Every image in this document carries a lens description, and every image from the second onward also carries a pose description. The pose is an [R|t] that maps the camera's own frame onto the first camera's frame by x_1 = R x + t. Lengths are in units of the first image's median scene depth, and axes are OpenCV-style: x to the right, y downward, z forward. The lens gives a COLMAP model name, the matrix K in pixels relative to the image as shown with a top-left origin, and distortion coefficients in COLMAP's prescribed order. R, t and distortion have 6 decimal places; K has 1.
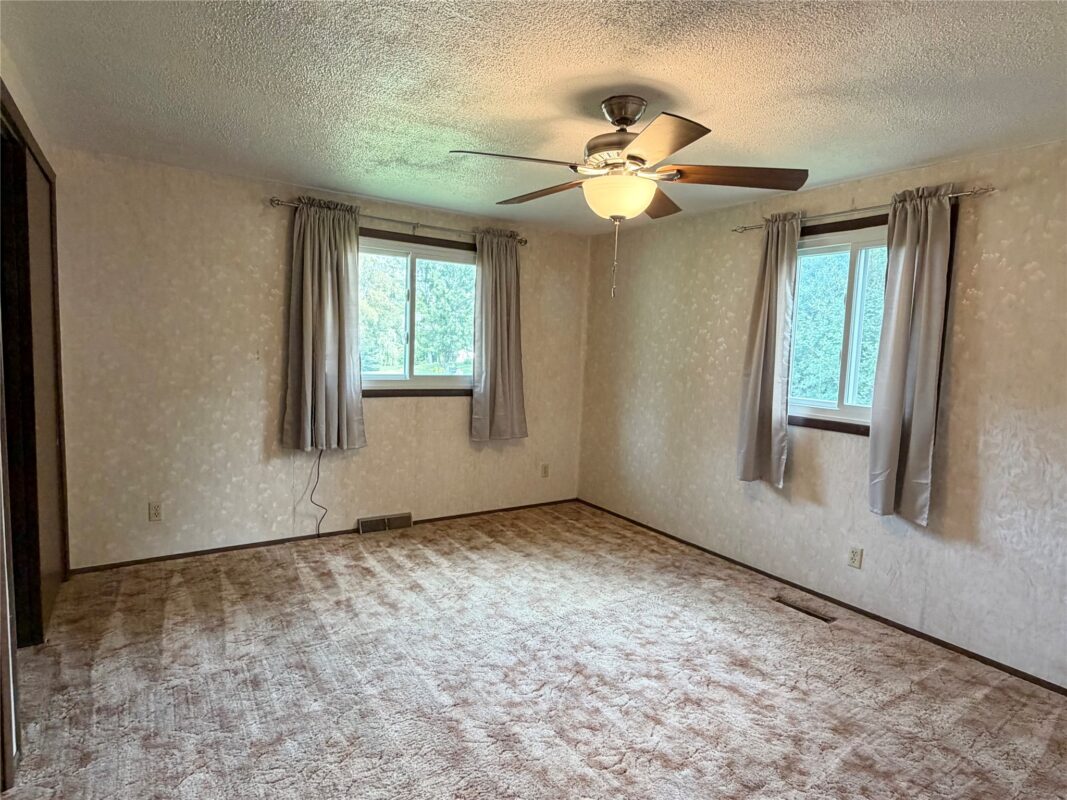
lens RADIAL K [[587.4, 0, 527.7], [0, 587.4, 395.9], [0, 0, 1]] dist [-0.004463, 0.003084]
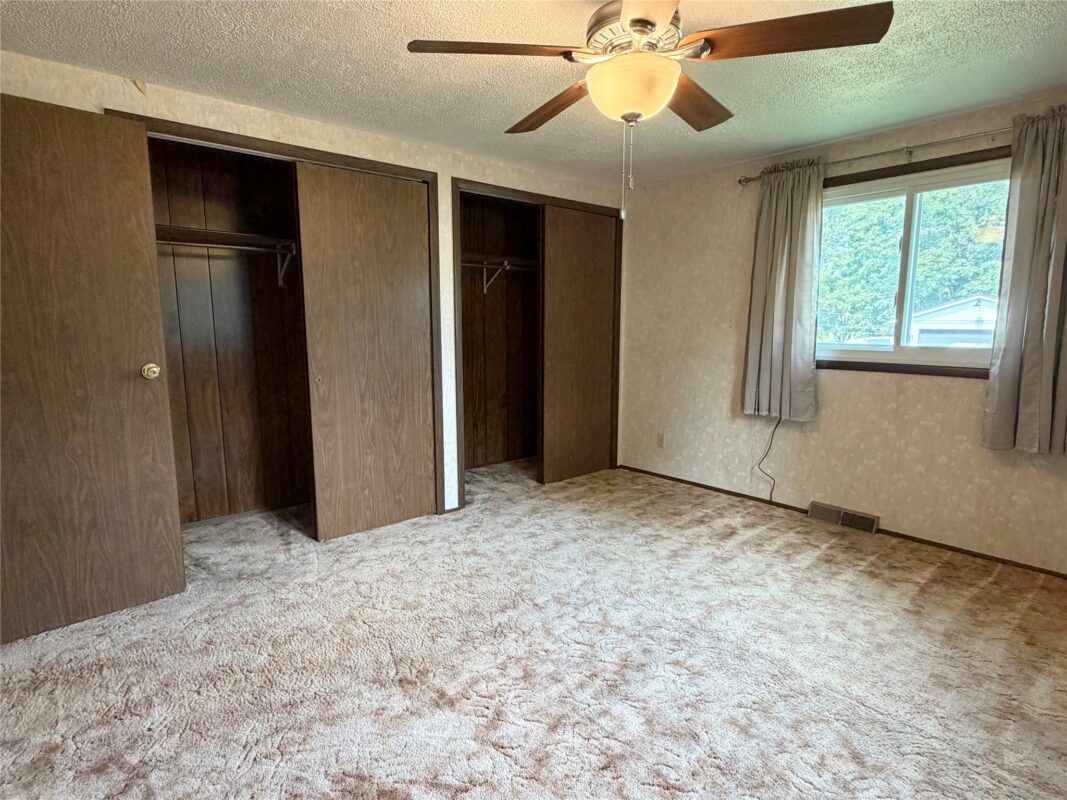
lens RADIAL K [[553.0, 0, 530.3], [0, 553.0, 404.2], [0, 0, 1]] dist [0.002895, -0.000244]
pose [[0.135885, 0.106332, -0.985002, 0.561898], [-0.082060, 0.992015, 0.095769, 0.012975], [0.987320, 0.067816, 0.143525, 0.485237]]
